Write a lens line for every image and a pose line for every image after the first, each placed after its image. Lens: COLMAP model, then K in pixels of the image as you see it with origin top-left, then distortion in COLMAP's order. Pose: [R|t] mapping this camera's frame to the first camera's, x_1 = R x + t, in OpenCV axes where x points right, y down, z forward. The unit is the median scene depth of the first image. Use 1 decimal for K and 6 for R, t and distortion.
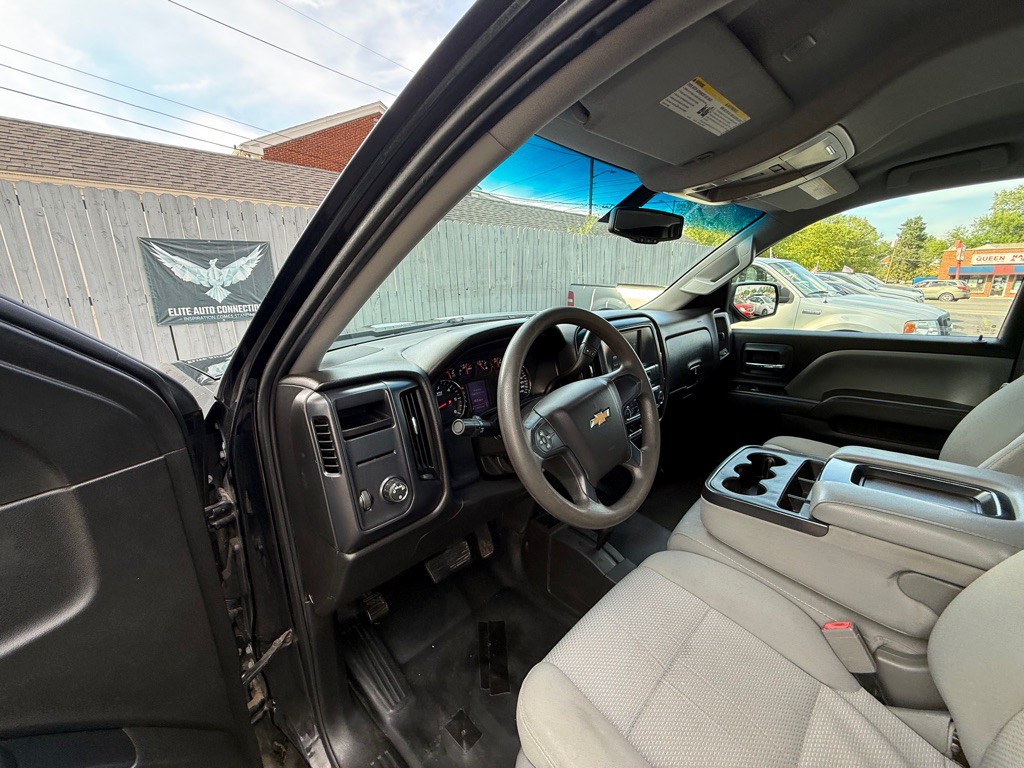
lens RADIAL K [[414.6, 0, 519.8], [0, 414.6, 390.3], [0, 0, 1]] dist [0.007747, -0.000927]
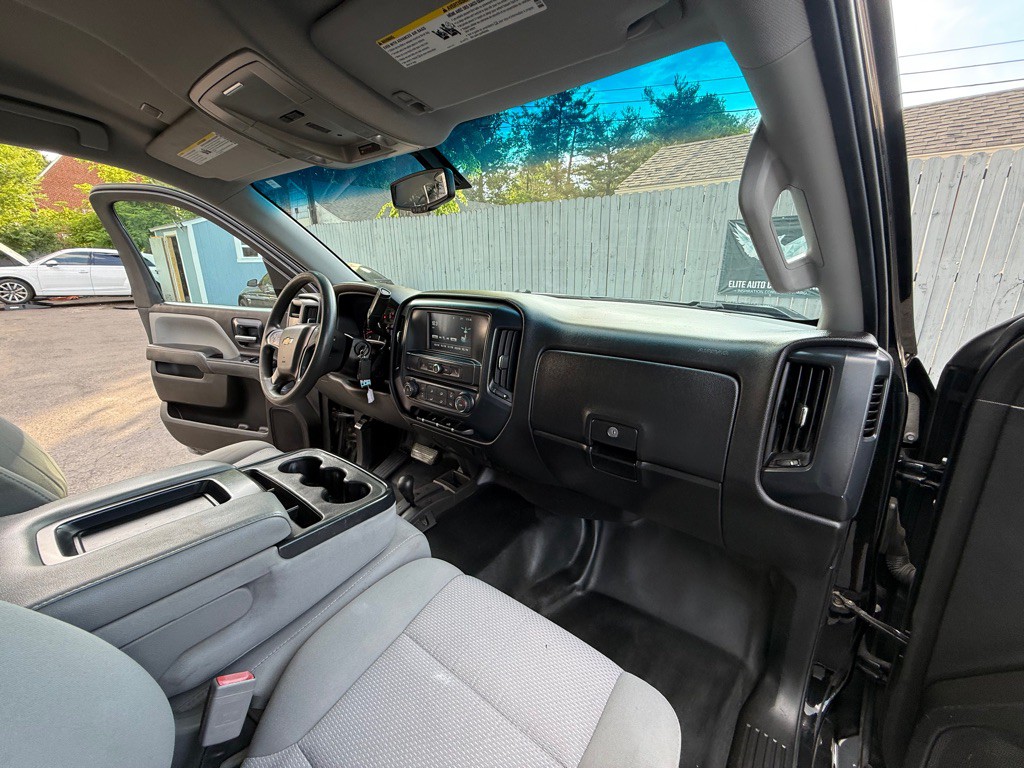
lens RADIAL K [[414.6, 0, 519.7], [0, 414.6, 368.0], [0, 0, 1]] dist [0.007747, -0.000927]
pose [[0.138516, 0.264541, -0.954375, 2.733949], [-0.256400, 0.940388, 0.223451, -0.680756], [0.956594, 0.213750, 0.198087, 2.205418]]
